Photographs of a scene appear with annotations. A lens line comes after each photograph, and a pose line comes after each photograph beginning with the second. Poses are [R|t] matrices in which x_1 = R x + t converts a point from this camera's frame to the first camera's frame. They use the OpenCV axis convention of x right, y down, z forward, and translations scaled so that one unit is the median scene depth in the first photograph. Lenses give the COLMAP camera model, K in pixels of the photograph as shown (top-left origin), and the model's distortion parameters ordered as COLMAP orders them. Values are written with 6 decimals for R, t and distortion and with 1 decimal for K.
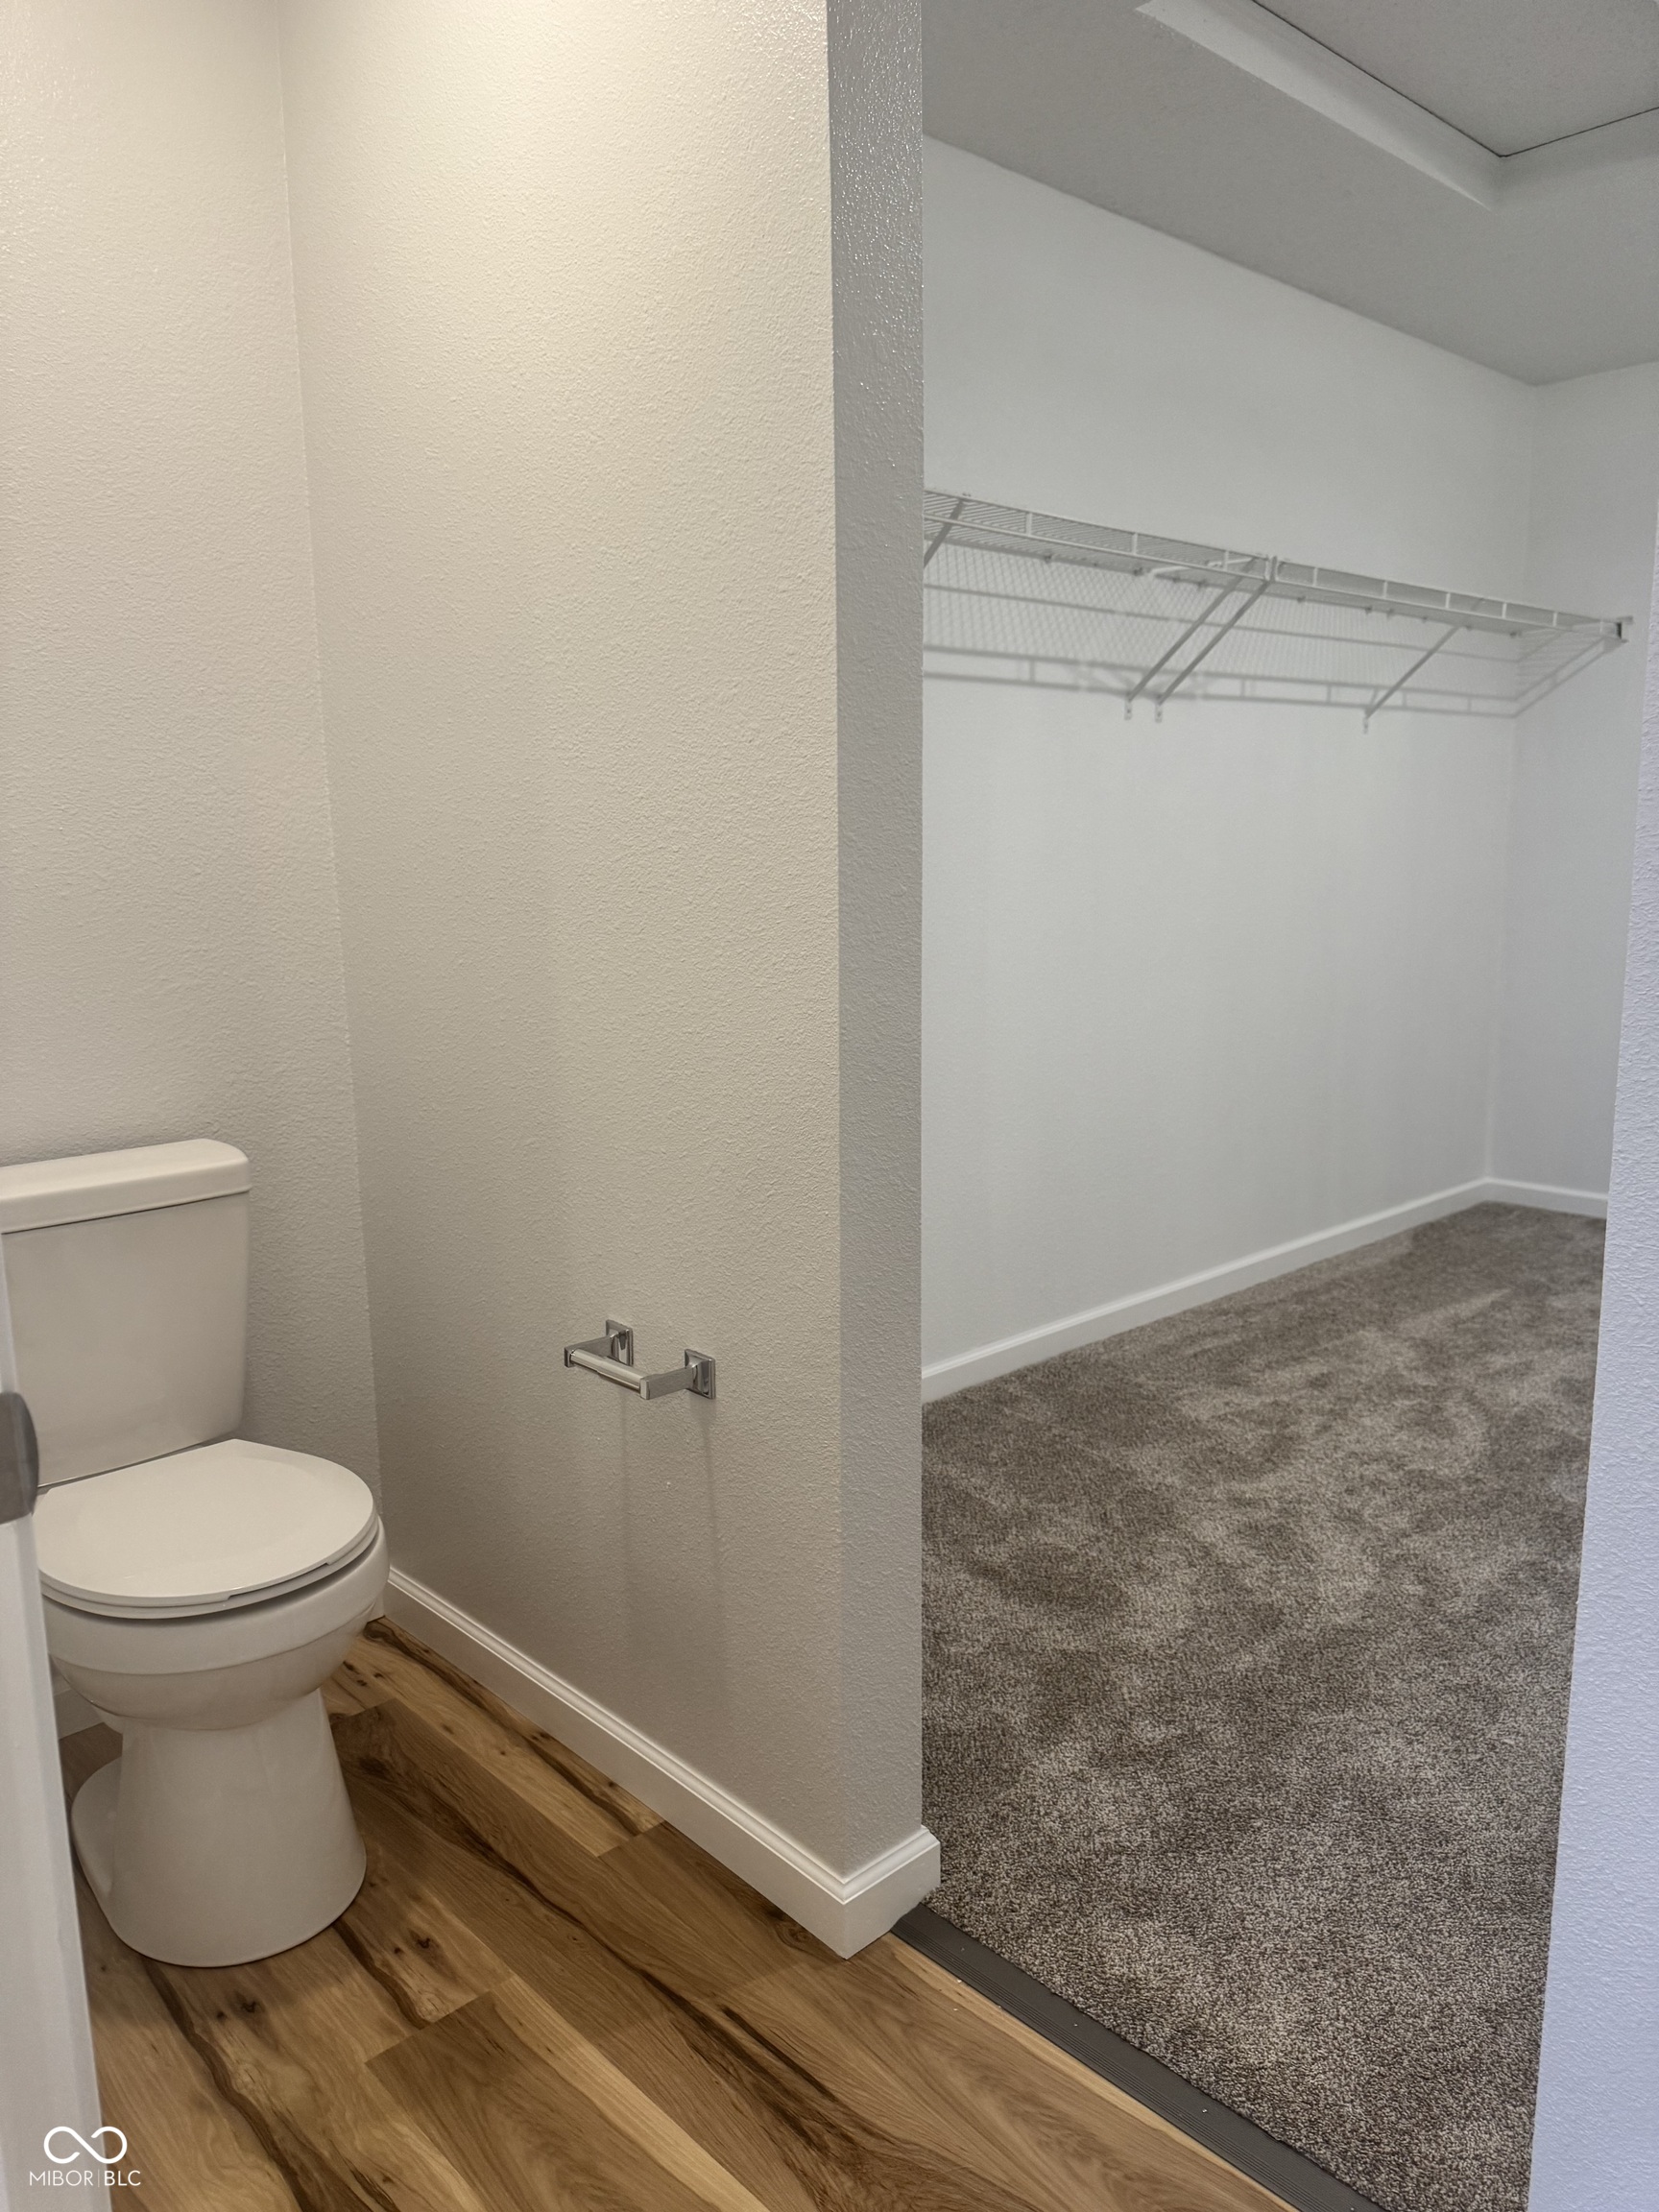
lens RADIAL K [[1573.0, 0, 829.5], [0, 1573.0, 1106.0], [0, 0, 1]] dist [0.038231, -0.006501]
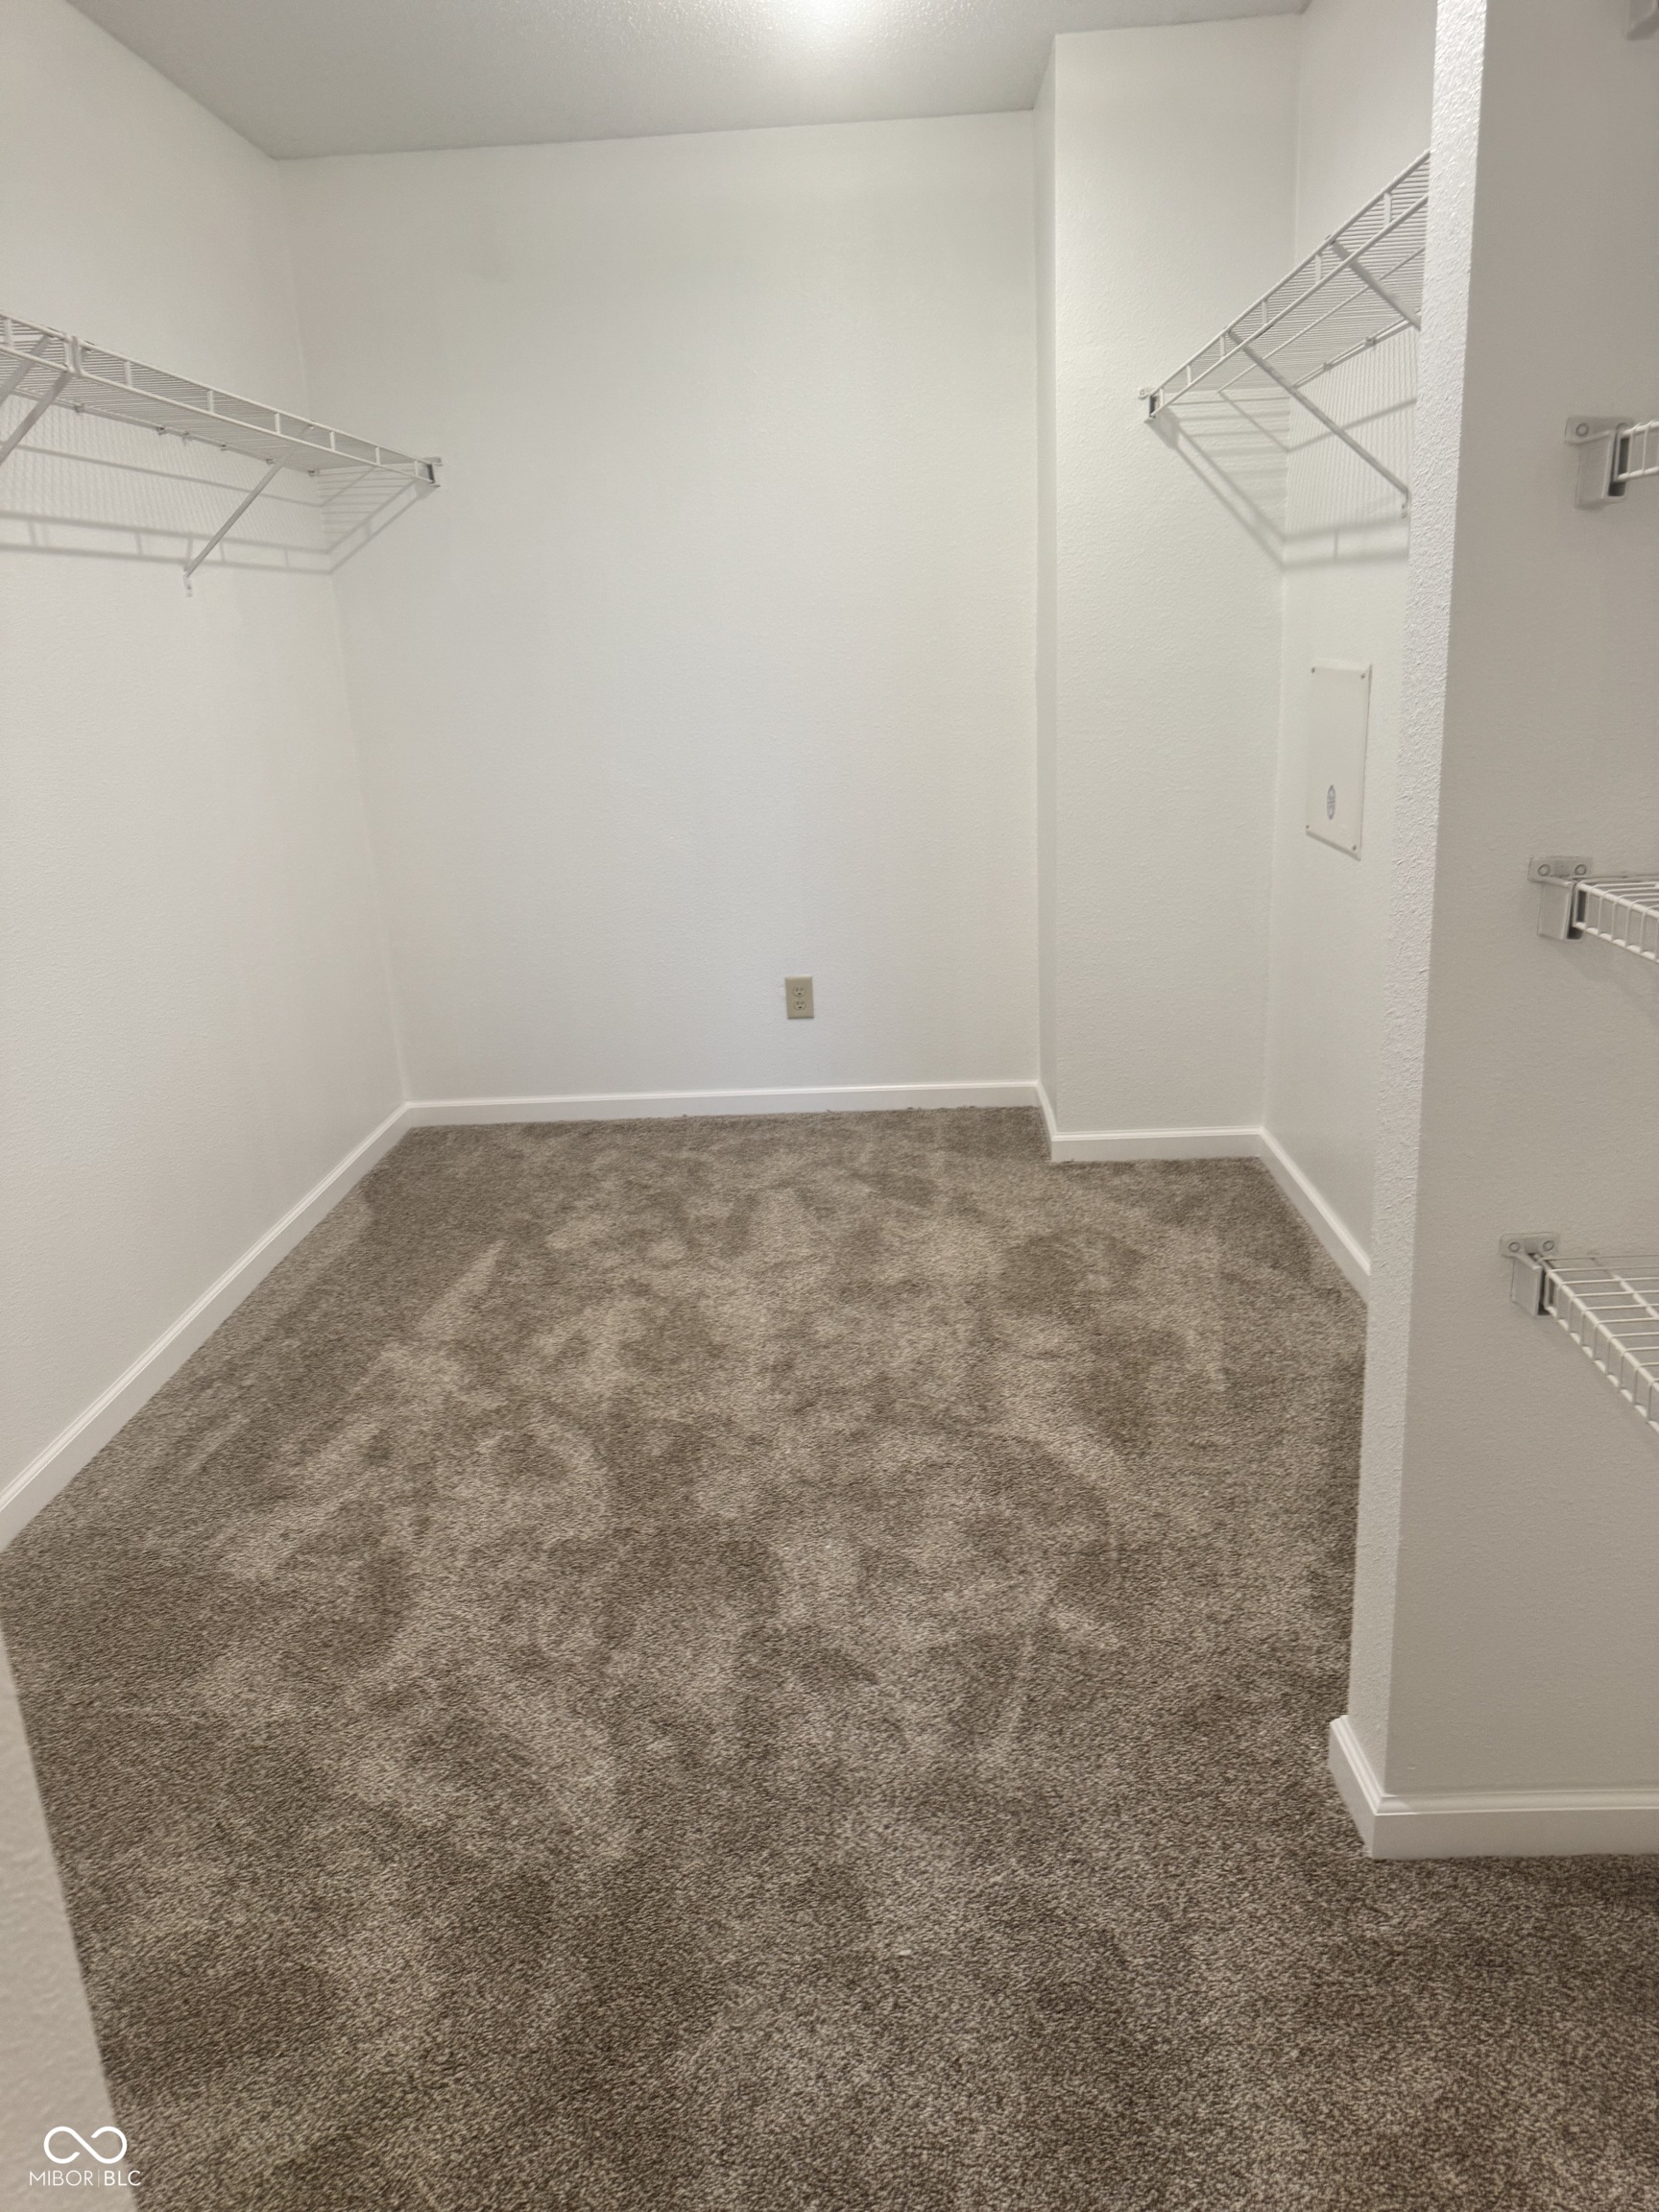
lens RADIAL K [[1583.7, 0, 820.9], [0, 1583.7, 1131.6], [0, 0, 1]] dist [0.033150, -0.098260]
pose [[0.723181, -0.237892, 0.648396, -0.002545], [0.173495, 0.971277, 0.162849, -0.071192], [-0.668512, -0.005276, 0.743682, 0.282898]]
